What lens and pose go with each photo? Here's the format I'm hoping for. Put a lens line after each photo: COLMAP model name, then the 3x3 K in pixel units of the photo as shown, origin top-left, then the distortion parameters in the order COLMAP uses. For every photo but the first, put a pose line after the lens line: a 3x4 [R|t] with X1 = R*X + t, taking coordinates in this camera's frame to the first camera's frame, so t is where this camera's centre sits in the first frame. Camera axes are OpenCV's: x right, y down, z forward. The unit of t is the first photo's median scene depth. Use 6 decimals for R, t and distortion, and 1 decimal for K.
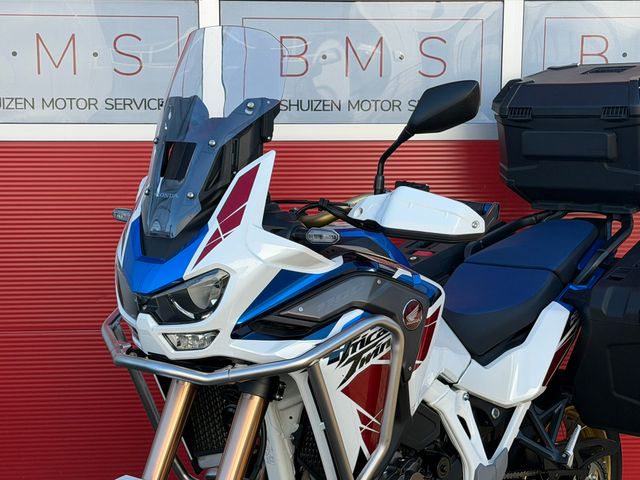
lens RADIAL K [[1259.1, 0, 327.0], [0, 1259.1, 244.0], [0, 0, 1]] dist [0.148126, 0.000000]
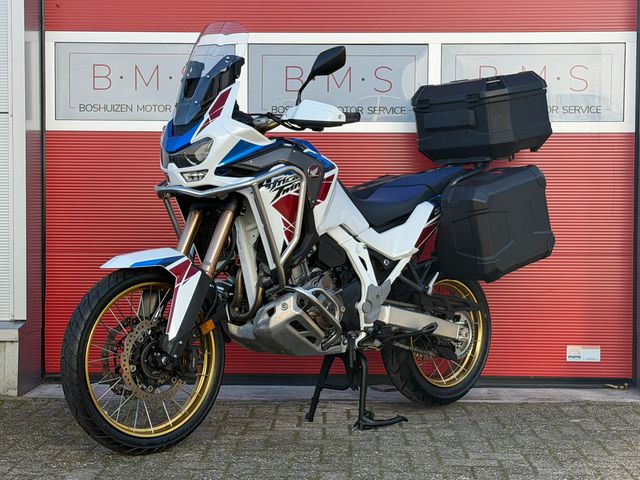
lens RADIAL K [[1259.1, 0, 323.0], [0, 1259.1, 244.1], [0, 0, 1]] dist [0.148126, 0.000000]
pose [[0.994861, 0.006620, -0.101037, 0.245516], [-0.018455, 0.993002, -0.116647, 0.345335], [0.099558, 0.117912, 0.988021, -0.763036]]
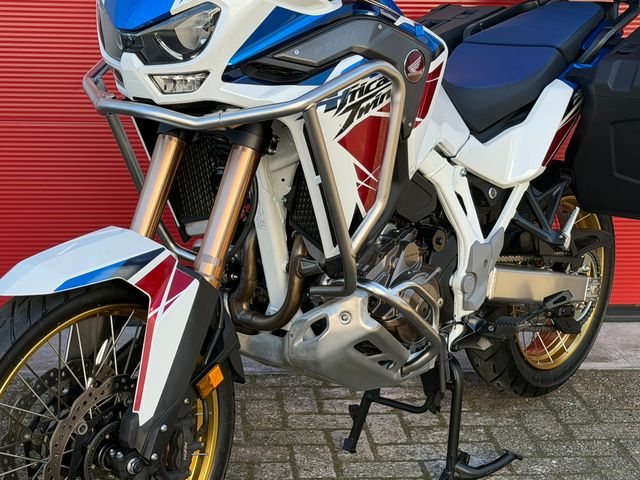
lens RADIAL K [[1259.1, 0, 329.7], [0, 1259.1, 252.2], [0, 0, 1]] dist [0.148126, 0.000000]
pose [[0.999716, 0.013197, 0.019854, -0.011015], [-0.015364, 0.993440, 0.113316, 0.079665], [-0.018228, -0.113589, 0.993361, 0.043323]]
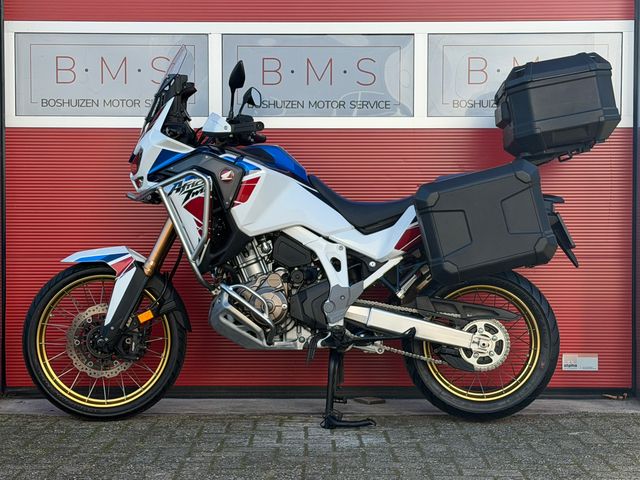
lens RADIAL K [[1324.1, 0, 326.4], [0, 1324.1, 241.6], [0, 0, 1]] dist [0.113100, 0.000000]
pose [[0.627811, -0.001019, -0.778365, 1.641979], [-0.109010, 0.990028, -0.089221, 0.300335], [0.770694, 0.140864, 0.621440, -0.161096]]
